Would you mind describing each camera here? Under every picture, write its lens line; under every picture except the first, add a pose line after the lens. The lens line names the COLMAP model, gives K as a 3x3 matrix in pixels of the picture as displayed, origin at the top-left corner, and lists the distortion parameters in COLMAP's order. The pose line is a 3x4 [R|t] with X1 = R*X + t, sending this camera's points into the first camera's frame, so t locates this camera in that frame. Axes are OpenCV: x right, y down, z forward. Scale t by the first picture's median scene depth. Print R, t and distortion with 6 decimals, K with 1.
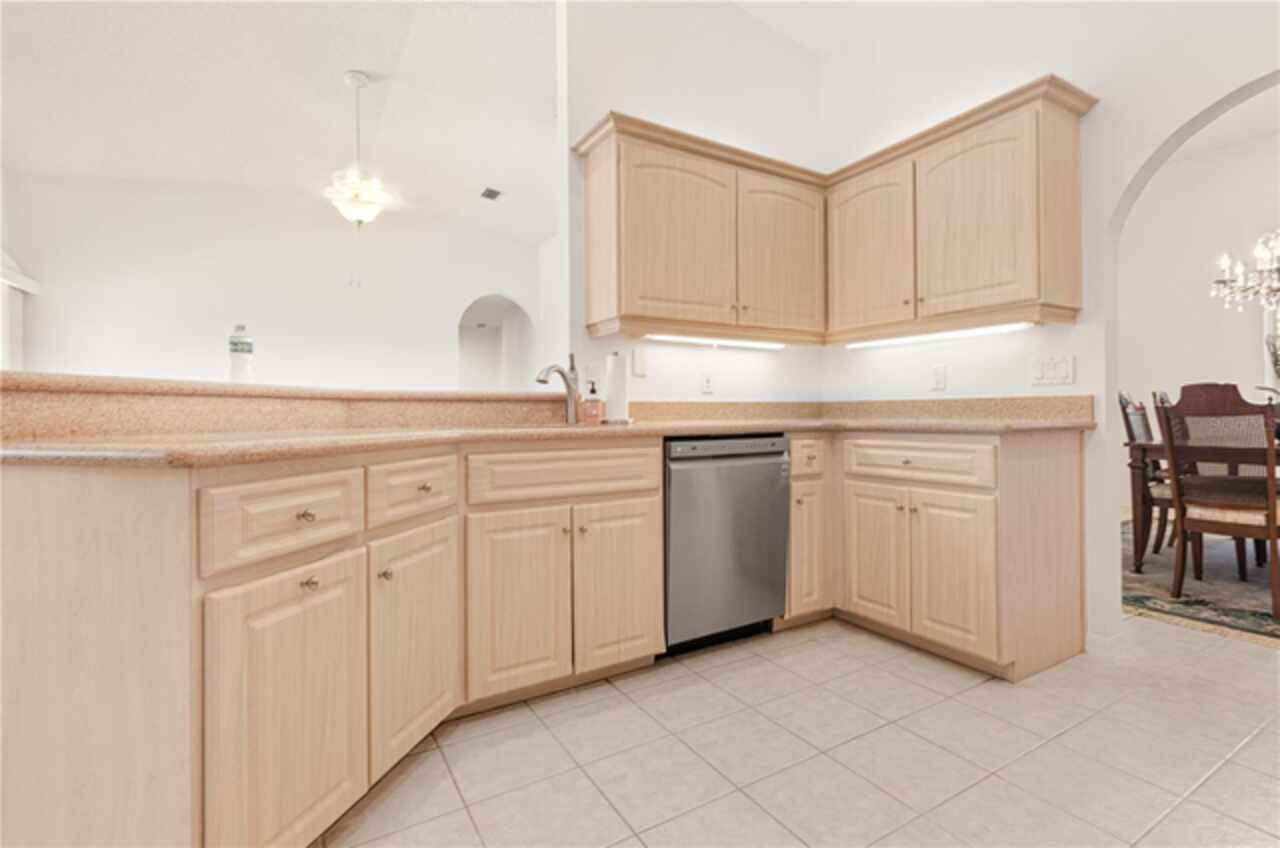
lens RADIAL K [[612.3, 0, 622.5], [0, 612.3, 403.4], [0, 0, 1]] dist [0.019479, -0.000326]
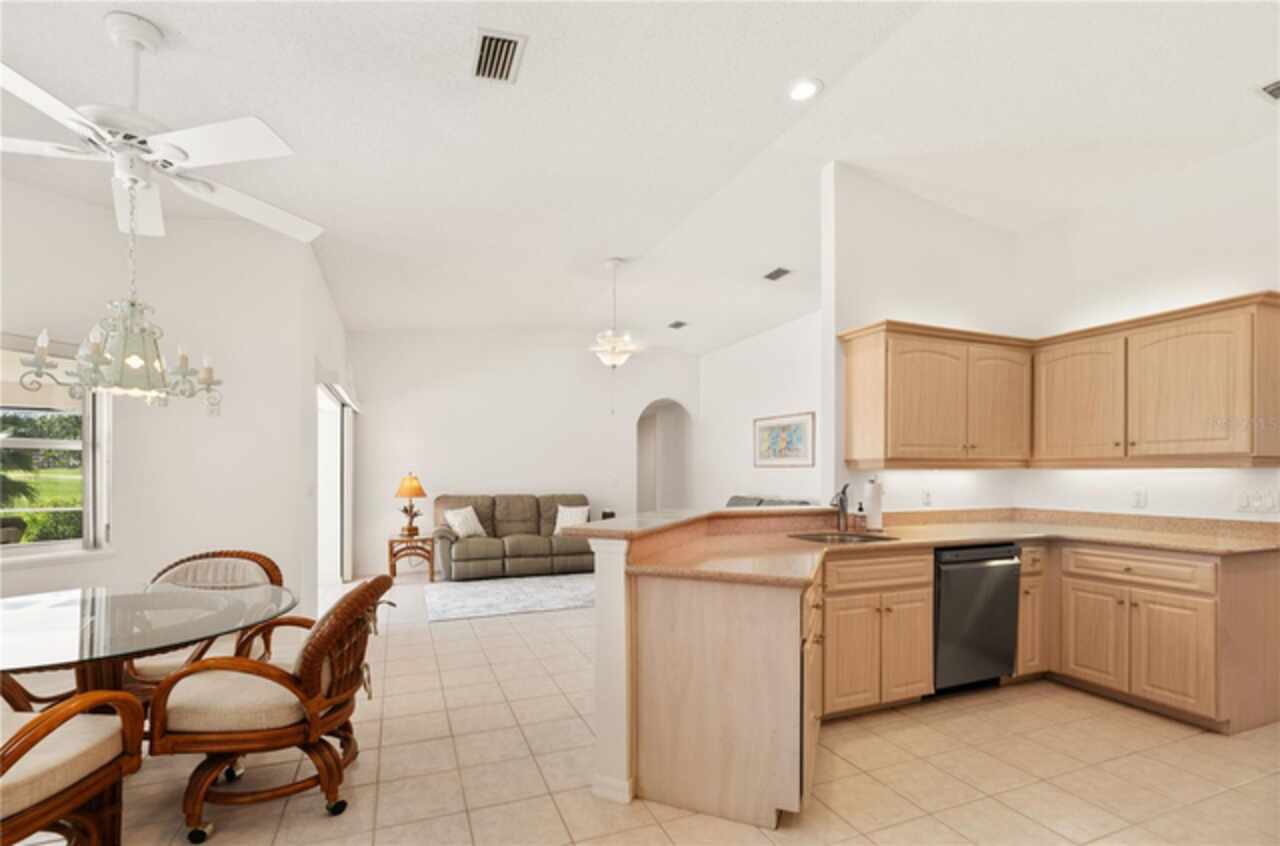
lens RADIAL K [[547.3, 0, 591.2], [0, 547.3, 475.5], [0, 0, 1]] dist [0.002337, 0.001328]
pose [[0.979760, -0.000528, -0.200174, -0.420564], [0.003757, 0.999869, 0.015749, -0.124282], [0.200139, -0.016182, 0.979634, -0.391122]]
